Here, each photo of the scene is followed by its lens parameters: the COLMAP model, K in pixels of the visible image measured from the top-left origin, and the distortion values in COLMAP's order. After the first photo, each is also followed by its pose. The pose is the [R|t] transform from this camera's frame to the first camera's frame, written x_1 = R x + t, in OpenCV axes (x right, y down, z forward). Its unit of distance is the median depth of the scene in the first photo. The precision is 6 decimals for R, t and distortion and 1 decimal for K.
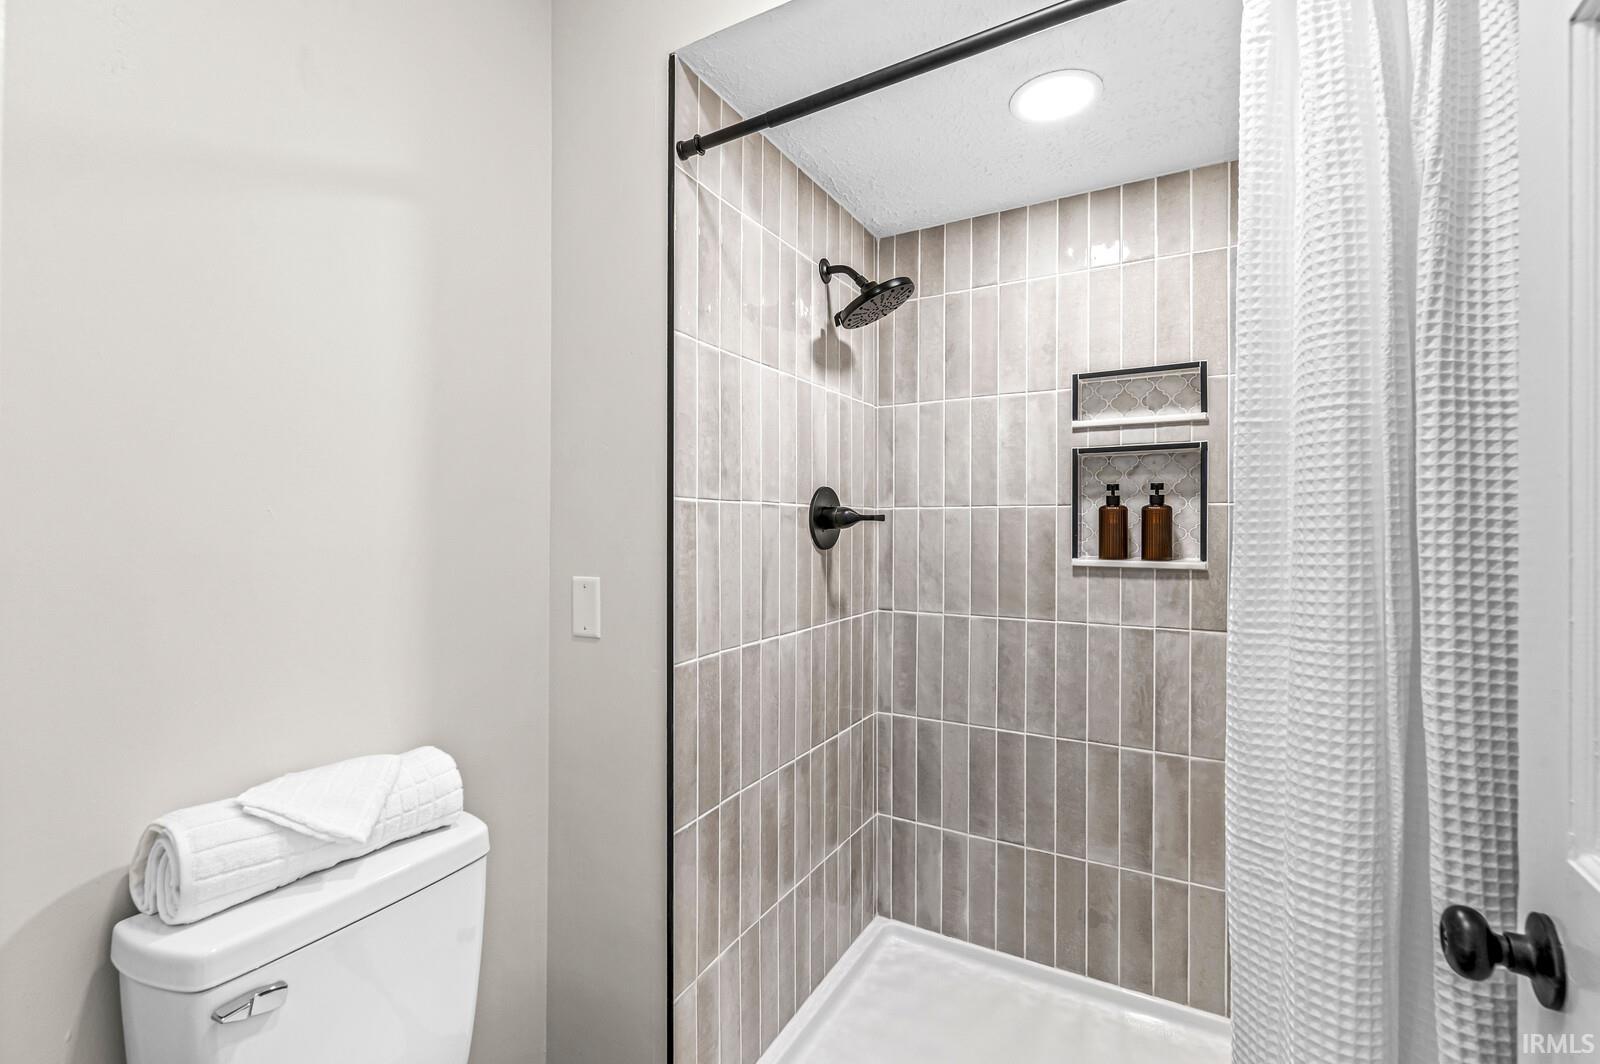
lens RADIAL K [[699.4, 0, 805.6], [0, 699.4, 542.1], [0, 0, 1]] dist [0.000065, -0.000437]
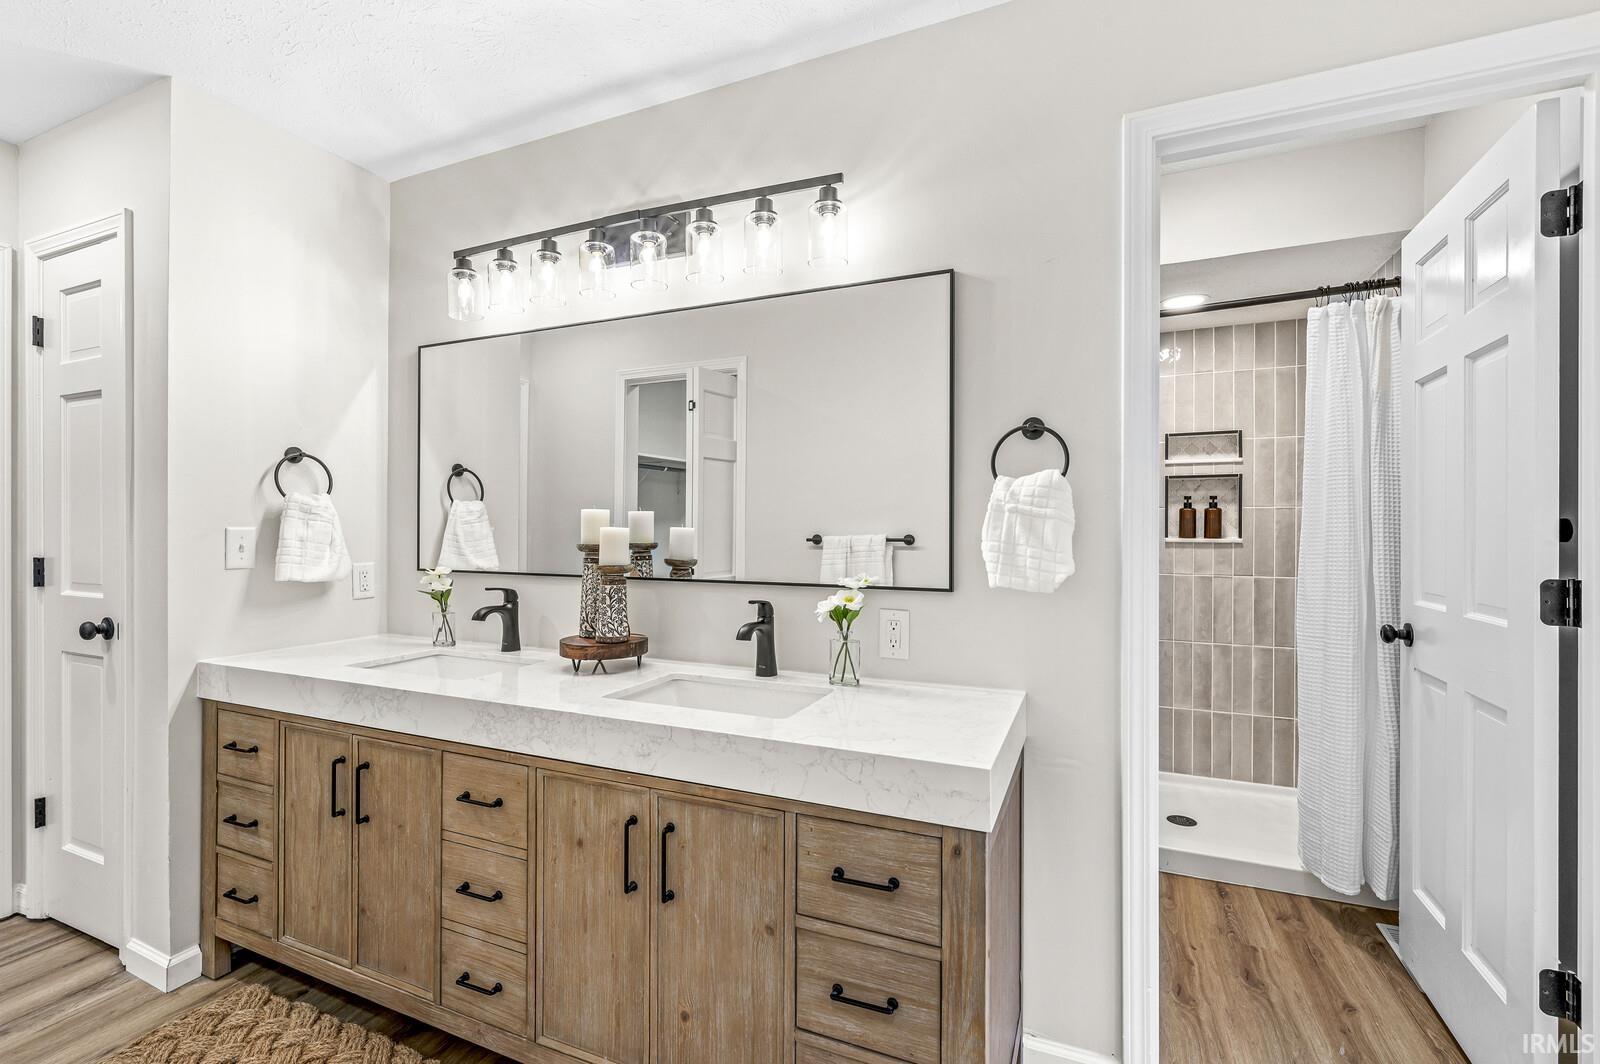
lens RADIAL K [[687.8, 0, 802.9], [0, 687.8, 543.8], [0, 0, 1]] dist [0.000710, 0.000017]
pose [[0.995519, -0.003415, 0.094502, -0.726700], [0.002998, 0.999985, 0.004551, 0.029278], [-0.094516, -0.004247, 0.995514, -0.676259]]
